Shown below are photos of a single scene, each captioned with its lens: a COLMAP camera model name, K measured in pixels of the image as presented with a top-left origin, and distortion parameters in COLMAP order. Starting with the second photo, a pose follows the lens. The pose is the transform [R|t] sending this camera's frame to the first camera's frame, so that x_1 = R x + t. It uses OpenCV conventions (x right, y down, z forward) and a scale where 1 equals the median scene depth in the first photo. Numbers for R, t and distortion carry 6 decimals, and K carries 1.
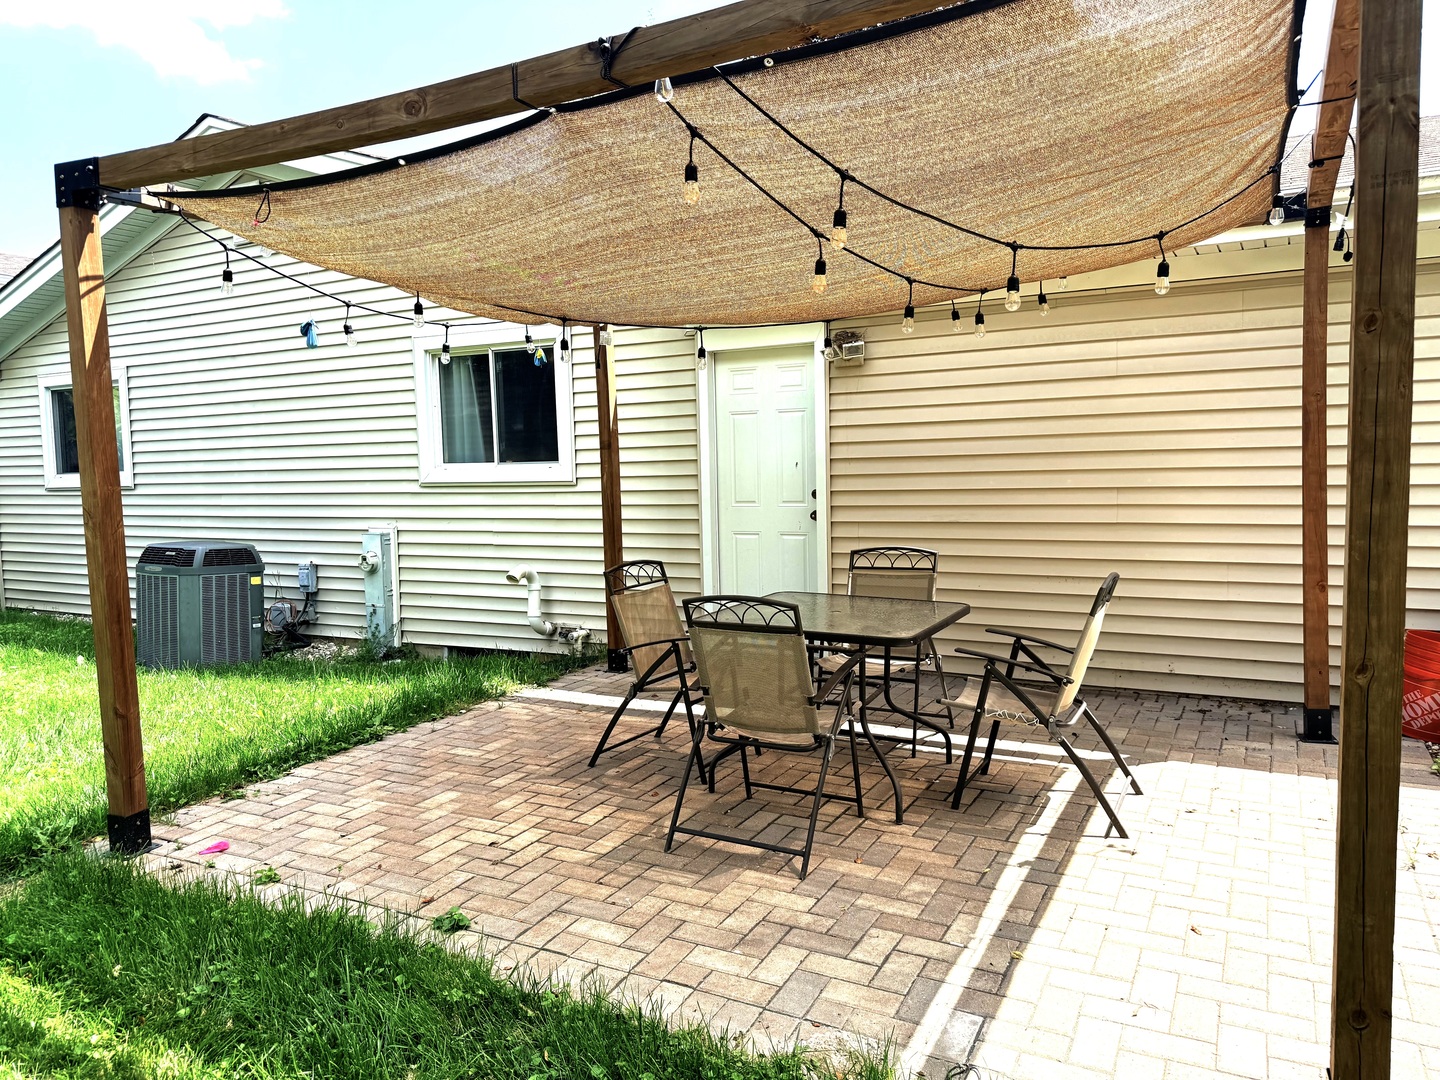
lens RADIAL K [[1008.4, 0, 720.0], [0, 1008.4, 540.0], [0, 0, 1]] dist [0.062438, -0.075127]
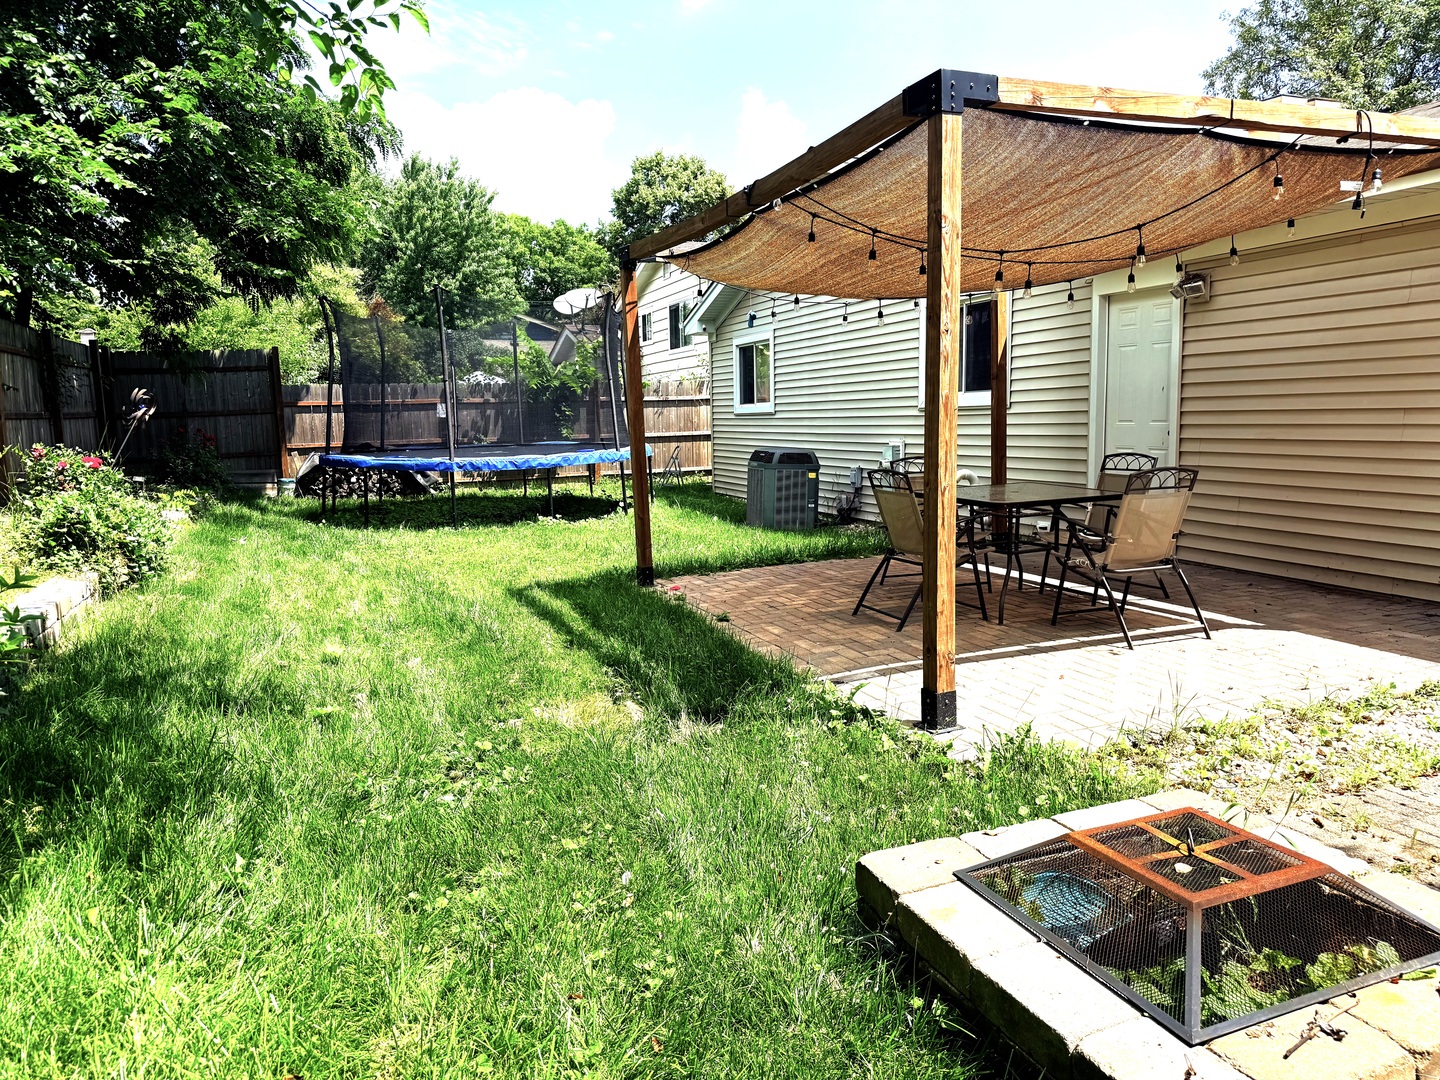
lens RADIAL K [[1003.8, 0, 720.6], [0, 1003.8, 574.6], [0, 0, 1]] dist [0.061915, -0.112280]
pose [[0.764140, 0.102527, -0.636851, 0.539874], [-0.037386, 0.992667, 0.114952, 0.027936], [0.643967, -0.064030, 0.762369, -0.291687]]
